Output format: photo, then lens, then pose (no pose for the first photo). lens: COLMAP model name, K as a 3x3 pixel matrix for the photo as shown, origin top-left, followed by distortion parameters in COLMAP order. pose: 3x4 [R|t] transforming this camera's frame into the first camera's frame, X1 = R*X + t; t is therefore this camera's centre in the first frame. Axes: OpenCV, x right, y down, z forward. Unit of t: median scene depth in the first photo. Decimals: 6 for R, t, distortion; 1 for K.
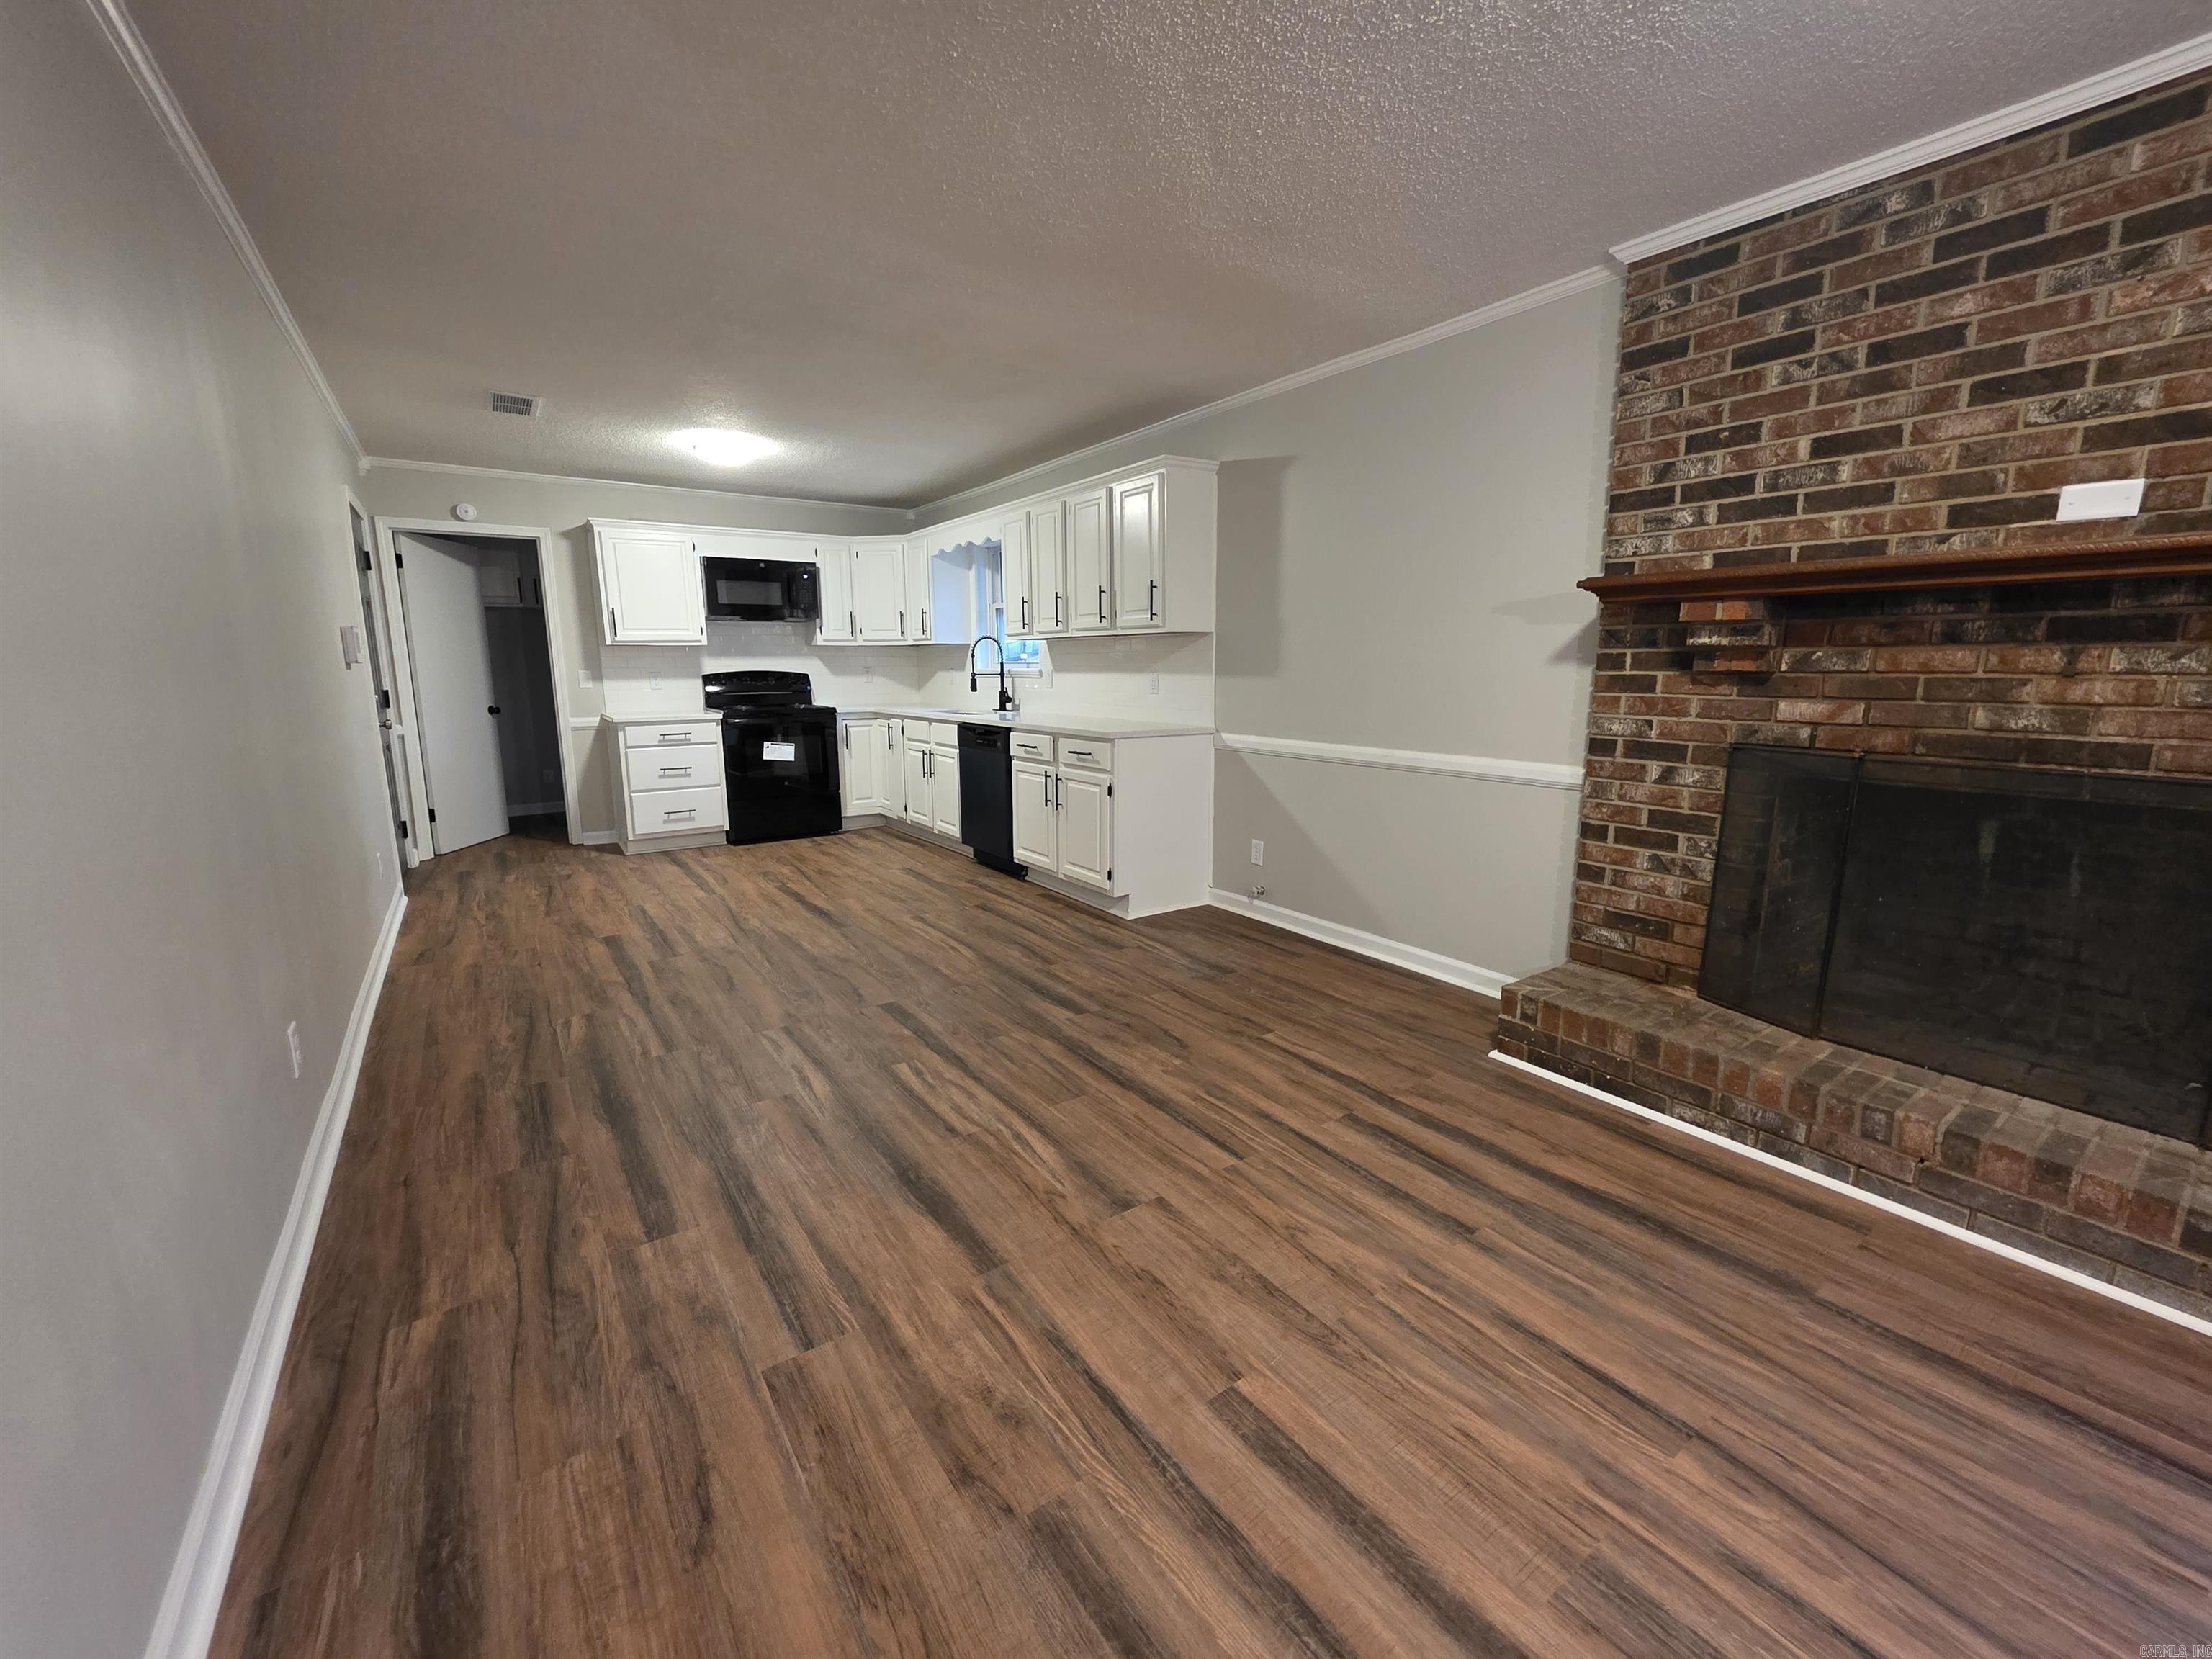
lens RADIAL K [[891.1, 0, 1109.7], [0, 891.1, 813.7], [0, 0, 1]] dist [0.002289, 0.000925]
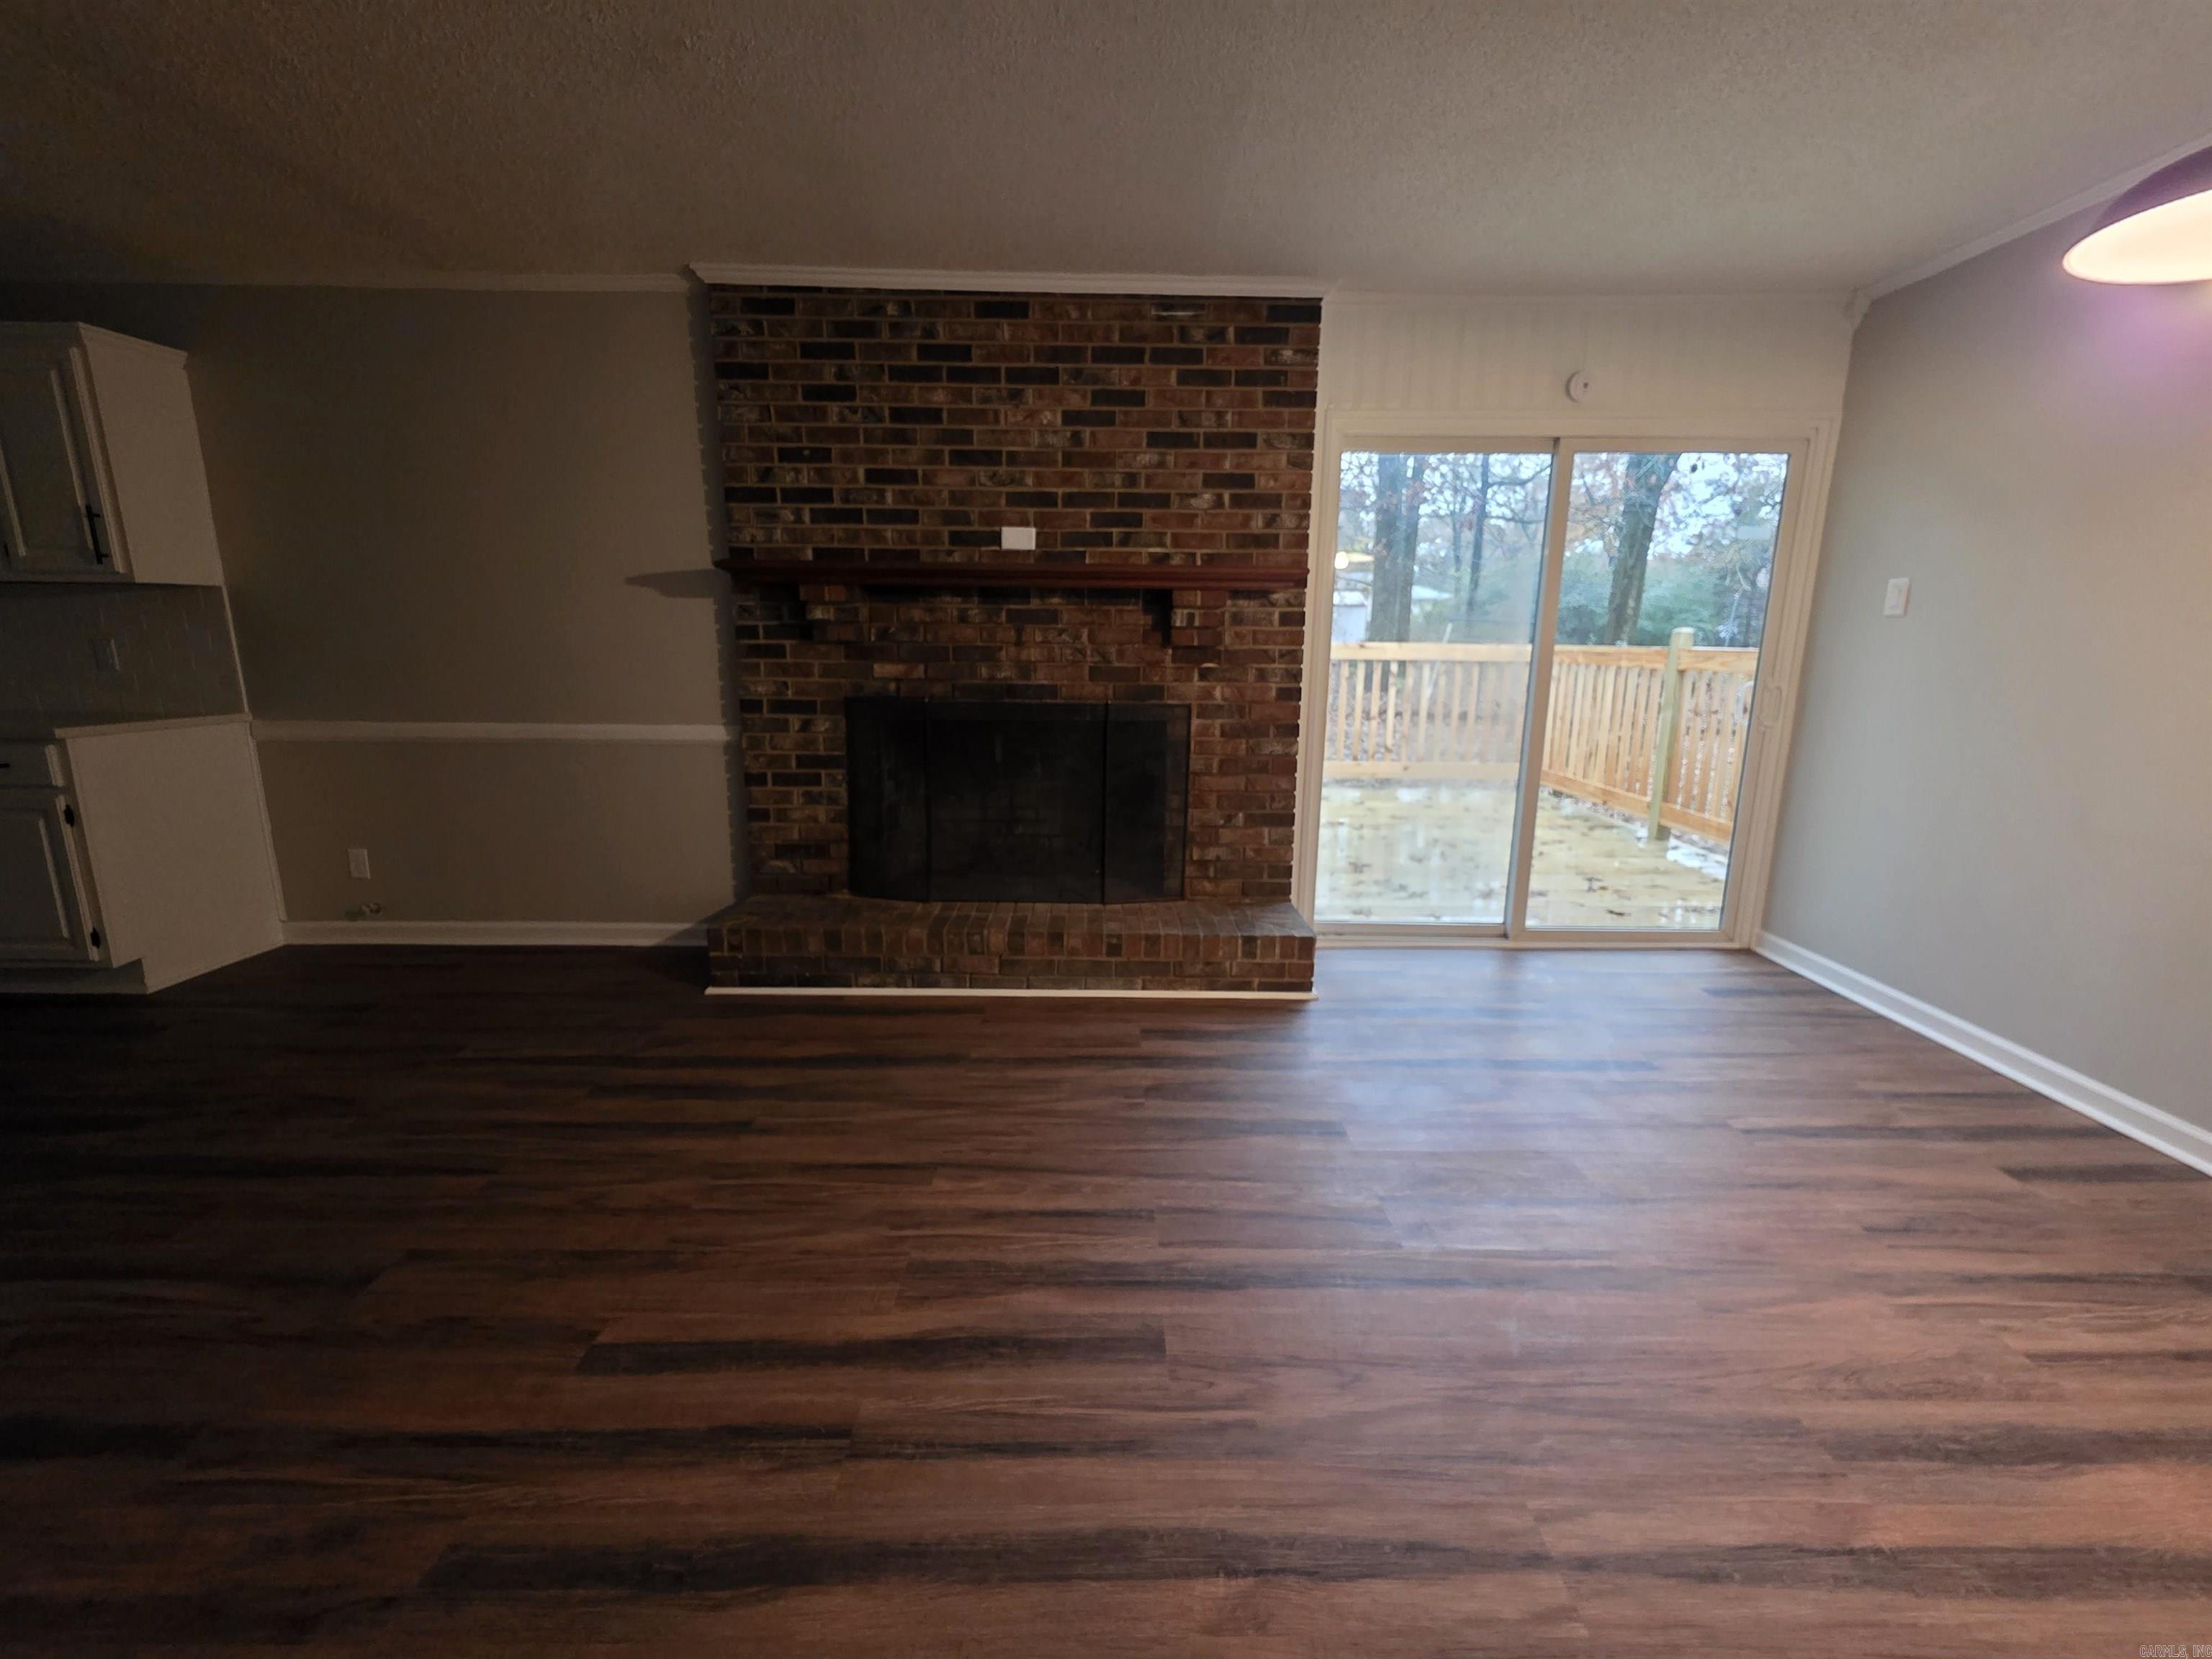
lens RADIAL K [[883.6, 0, 1110.7], [0, 883.6, 818.1], [0, 0, 1]] dist [0.001542, -0.000780]
pose [[0.574129, -0.157137, 0.803544, -0.156690], [0.126146, 0.986669, 0.102817, 0.012223], [-0.808989, 0.042334, 0.586298, -0.062063]]
